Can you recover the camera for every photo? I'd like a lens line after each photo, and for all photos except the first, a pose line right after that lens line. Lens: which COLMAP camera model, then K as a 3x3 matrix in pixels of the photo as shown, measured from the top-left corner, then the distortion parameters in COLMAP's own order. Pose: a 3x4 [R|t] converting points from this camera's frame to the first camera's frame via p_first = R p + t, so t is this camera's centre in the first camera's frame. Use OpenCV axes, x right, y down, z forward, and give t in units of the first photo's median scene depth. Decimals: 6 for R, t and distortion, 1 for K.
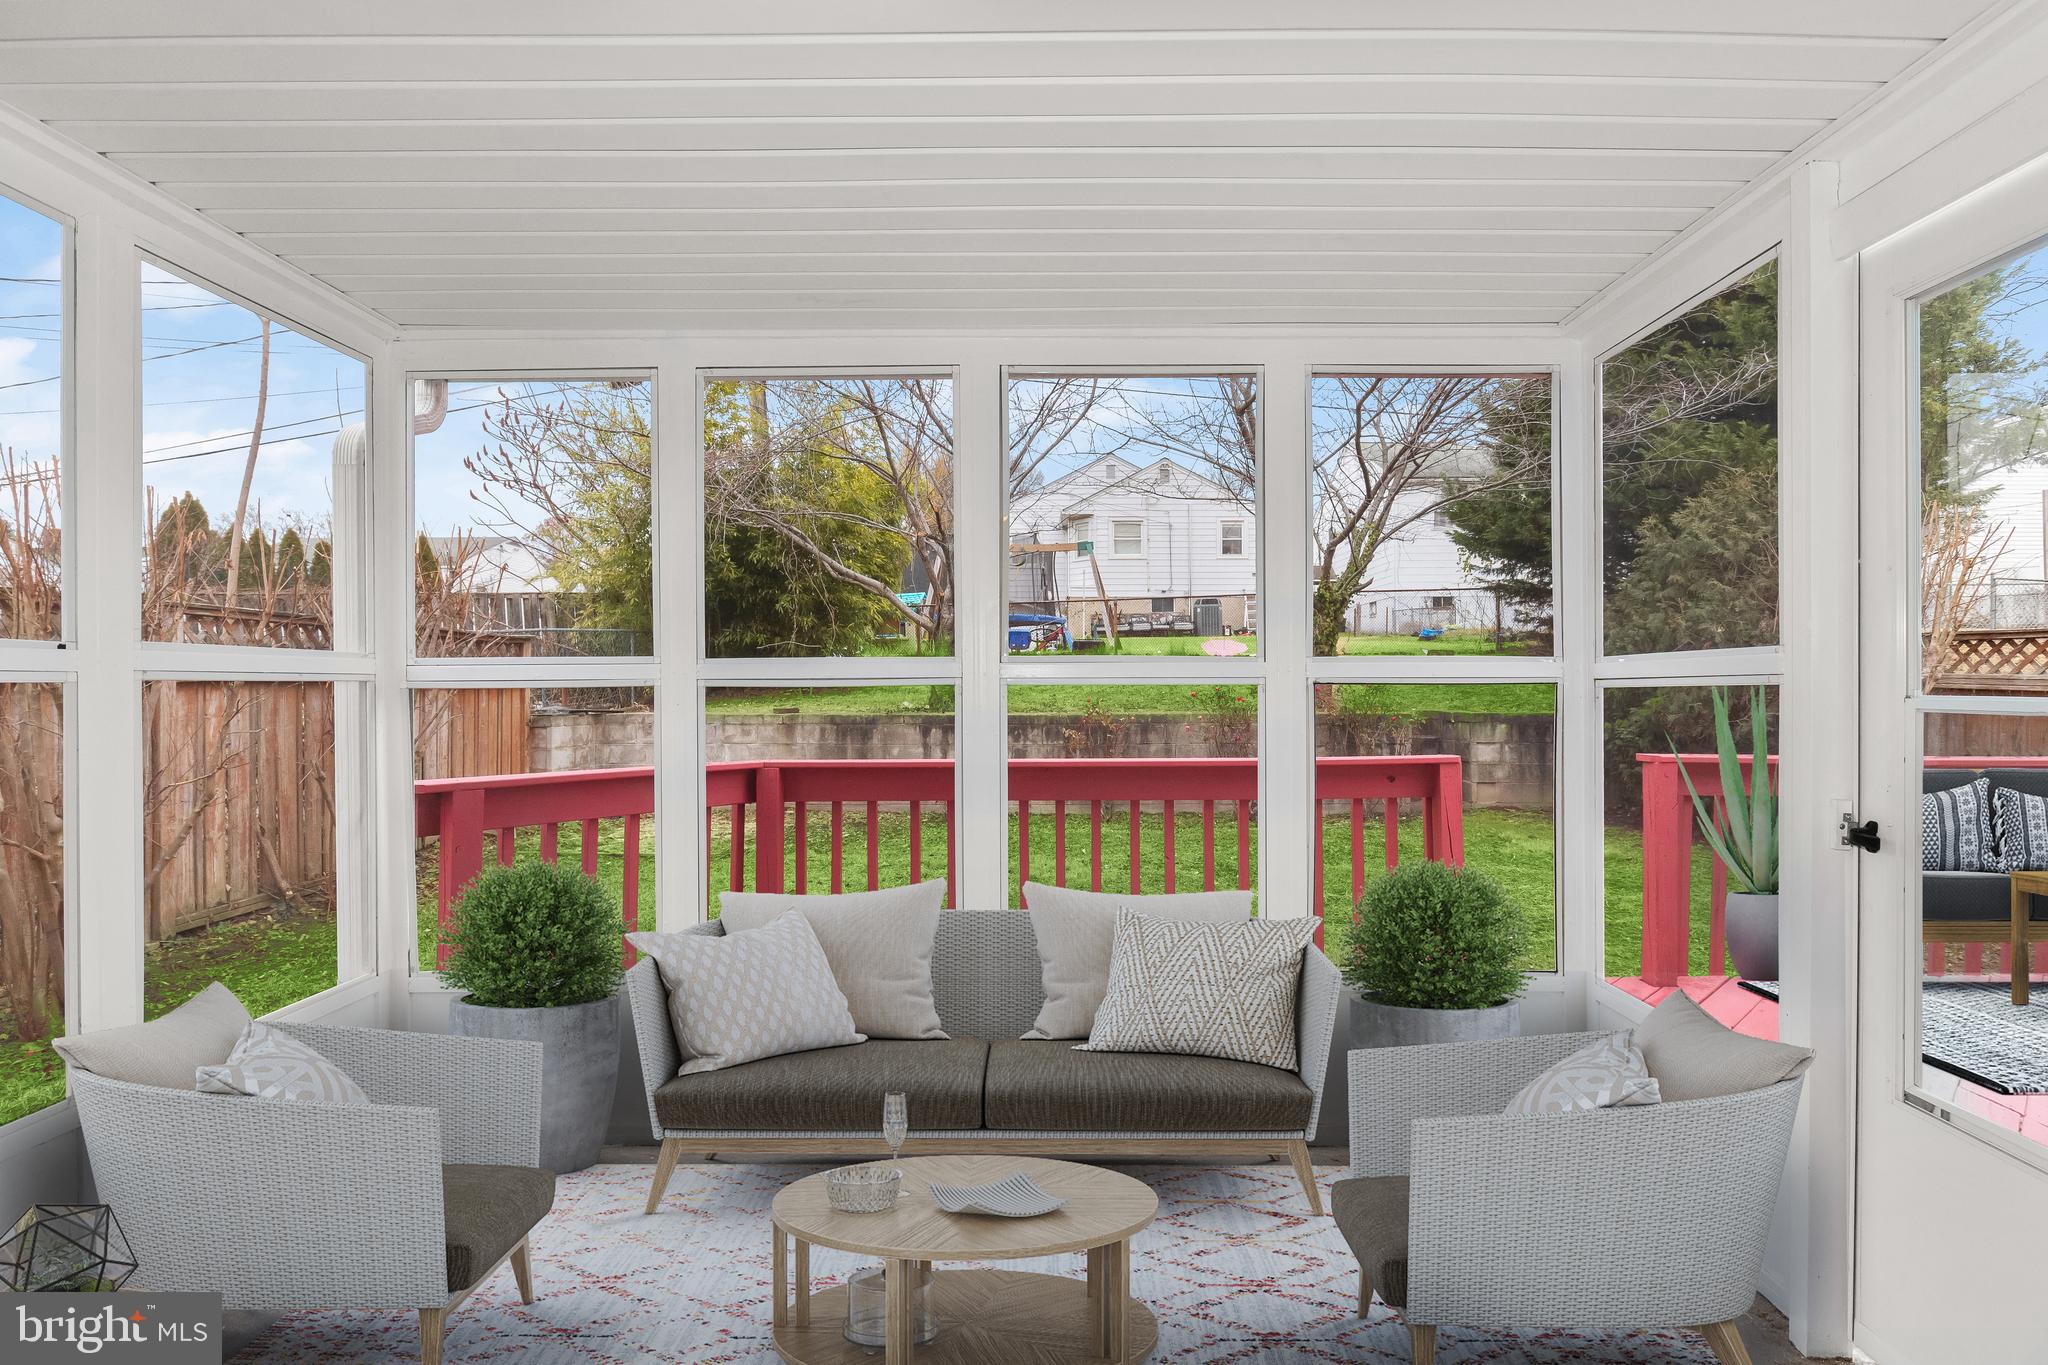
lens RADIAL K [[919.5, 0, 1018.2], [0, 919.5, 691.9], [0, 0, 1]] dist [0.015086, 0.000016]
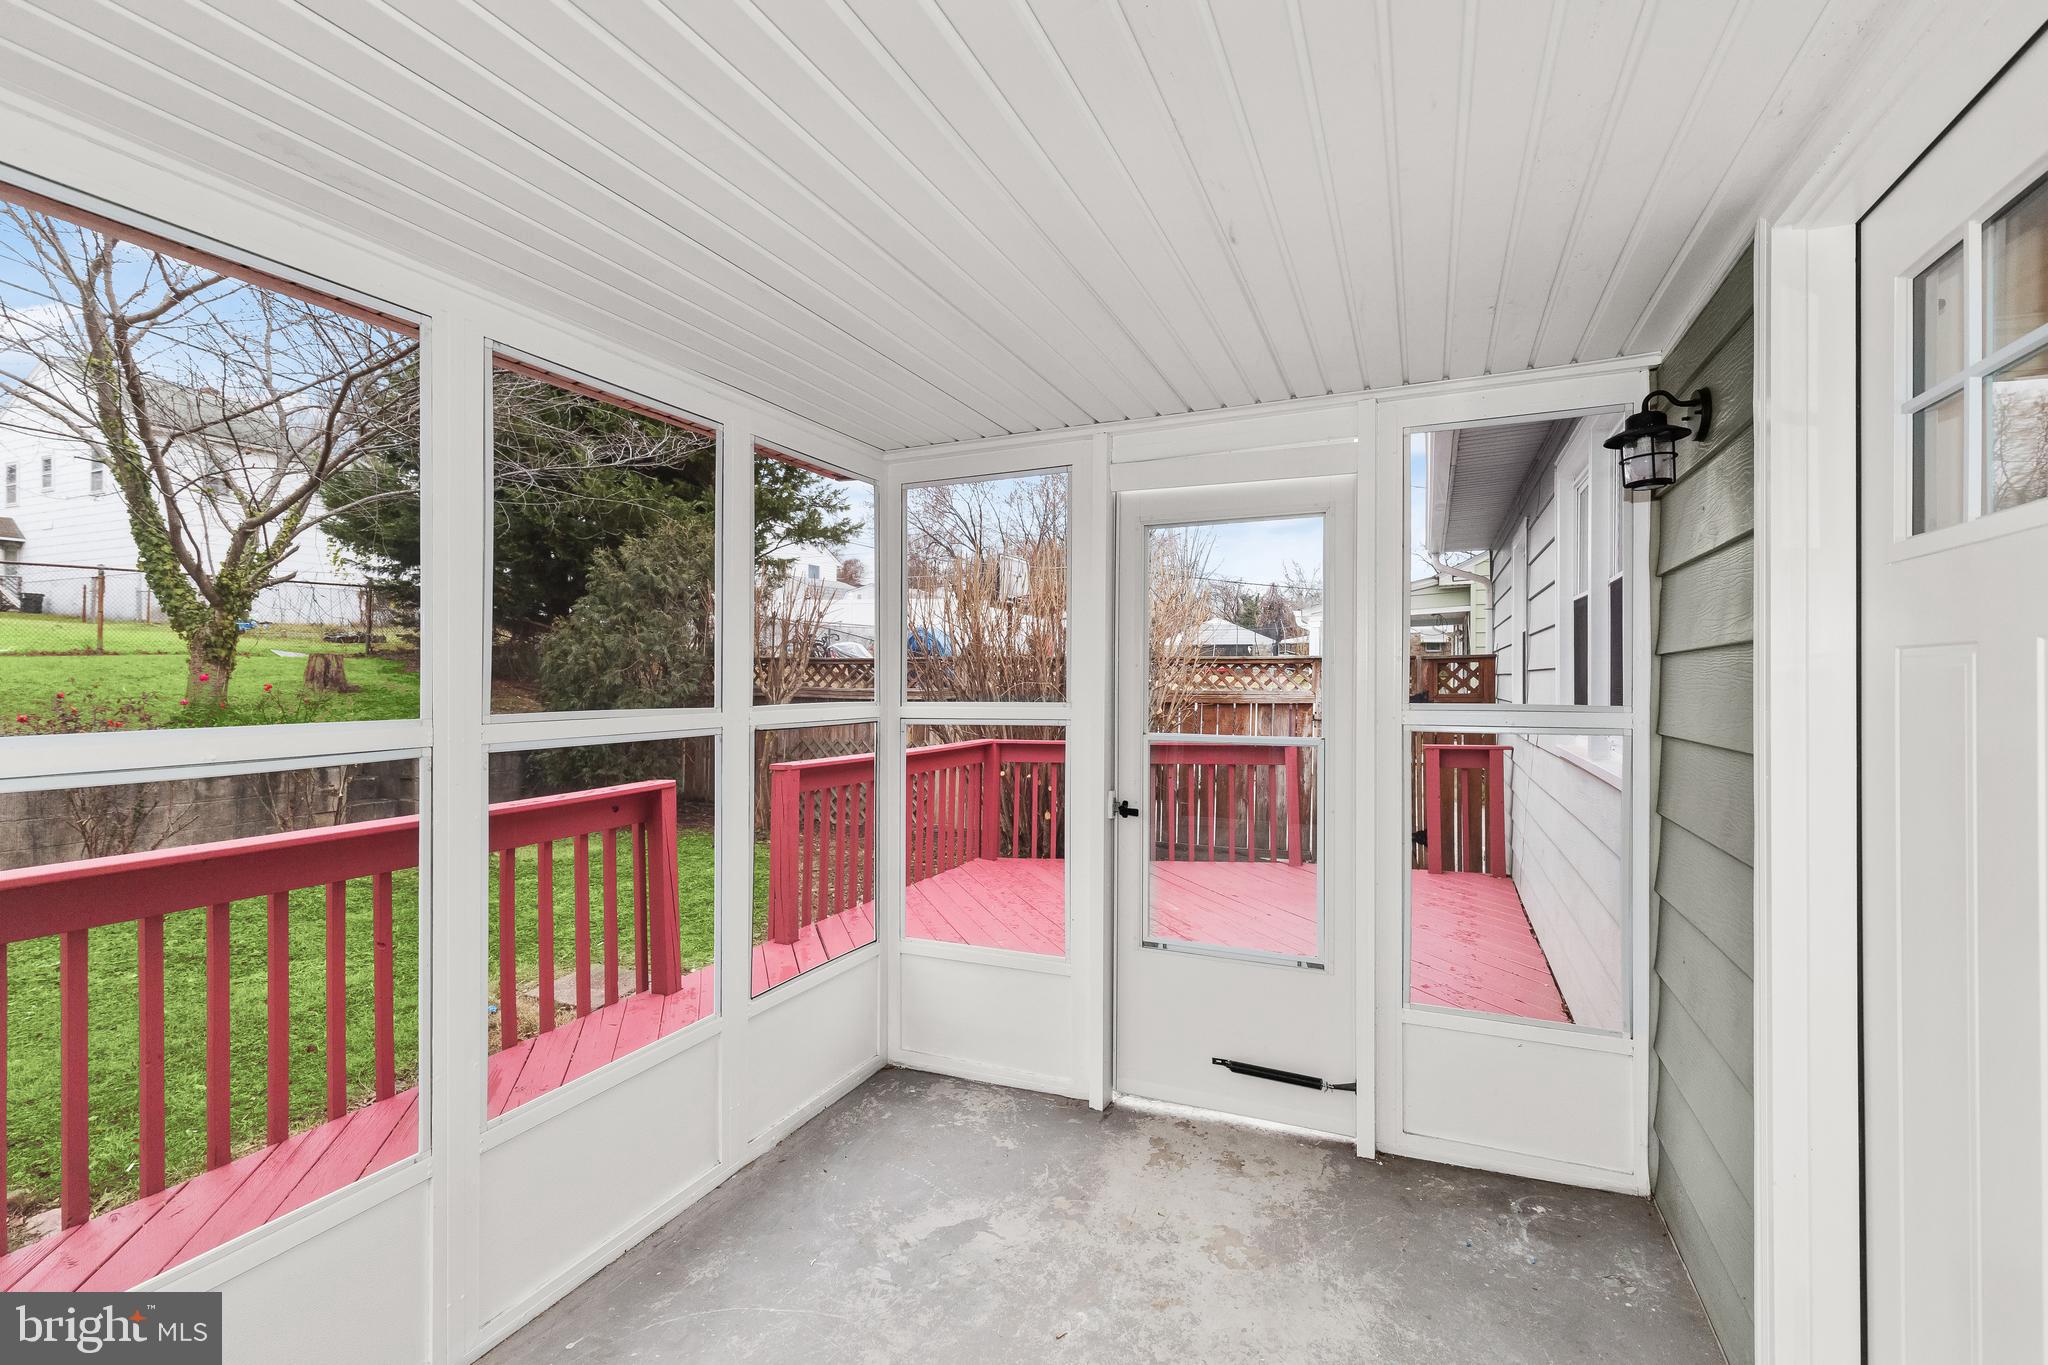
lens RADIAL K [[919.5, 0, 1015.8], [0, 919.5, 671.5], [0, 0, 1]] dist [0.015086, 0.000016]
pose [[0.389060, 0.002538, 0.921209, -0.228983], [0.013633, 0.999871, -0.008513, -0.028458], [-0.921112, 0.015871, 0.388975, 0.129841]]
